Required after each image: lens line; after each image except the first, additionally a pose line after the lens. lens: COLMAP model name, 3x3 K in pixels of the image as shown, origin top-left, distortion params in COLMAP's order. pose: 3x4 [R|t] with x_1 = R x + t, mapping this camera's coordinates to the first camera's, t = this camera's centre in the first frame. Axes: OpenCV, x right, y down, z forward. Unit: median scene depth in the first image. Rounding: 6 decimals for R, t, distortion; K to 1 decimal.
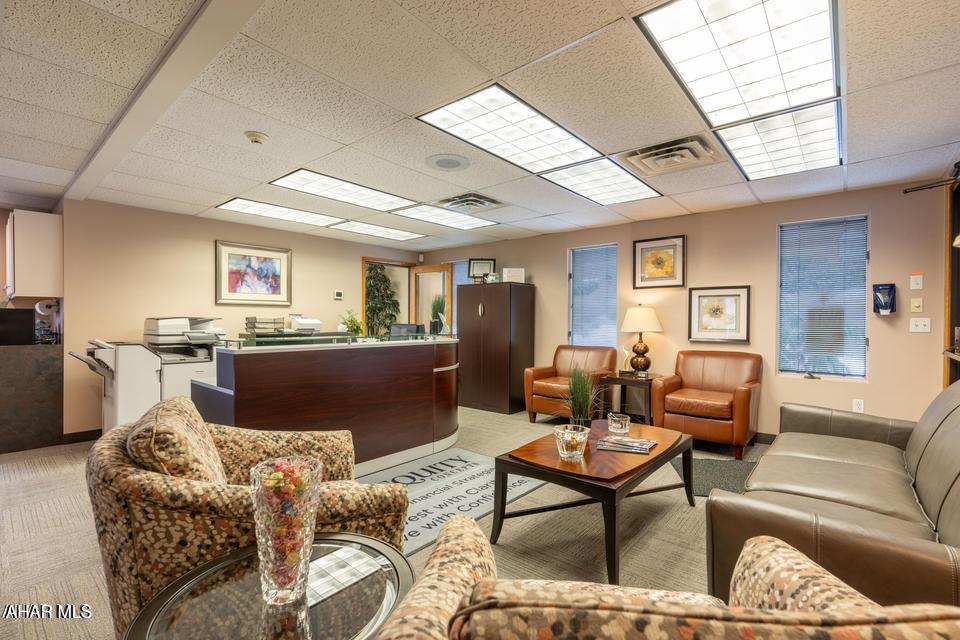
lens RADIAL K [[437.8, 0, 488.0], [0, 437.8, 322.0], [0, 0, 1]] dist [-0.008444, 0.002512]
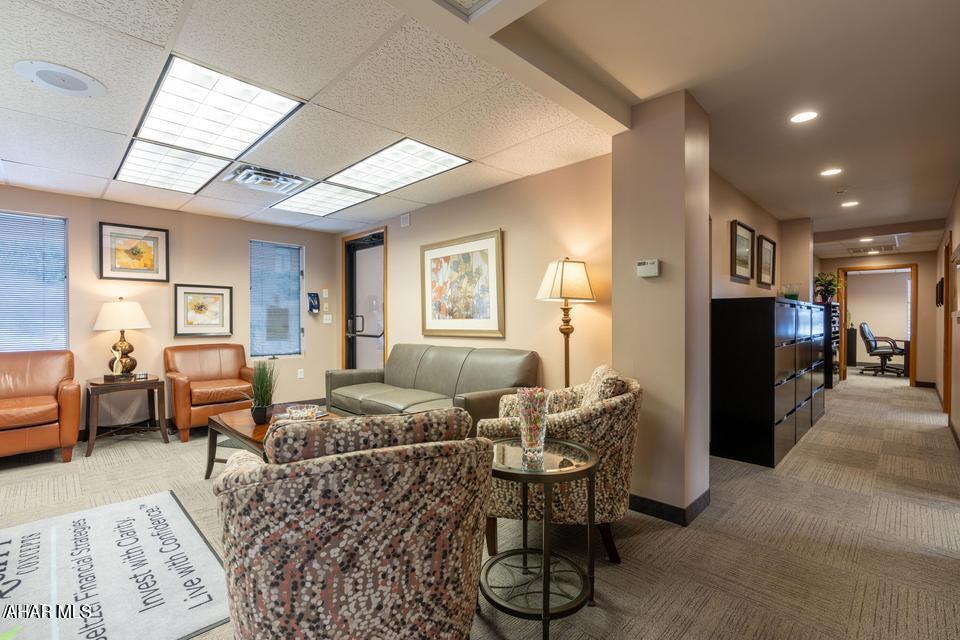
lens RADIAL K [[437.8, 0, 483.1], [0, 437.8, 319.8], [0, 0, 1]] dist [-0.008444, 0.002512]
pose [[0.072465, -0.007923, 0.997339, -0.499589], [0.001780, 0.999968, 0.007814, -0.002044], [-0.997369, 0.001209, 0.072477, 0.221580]]
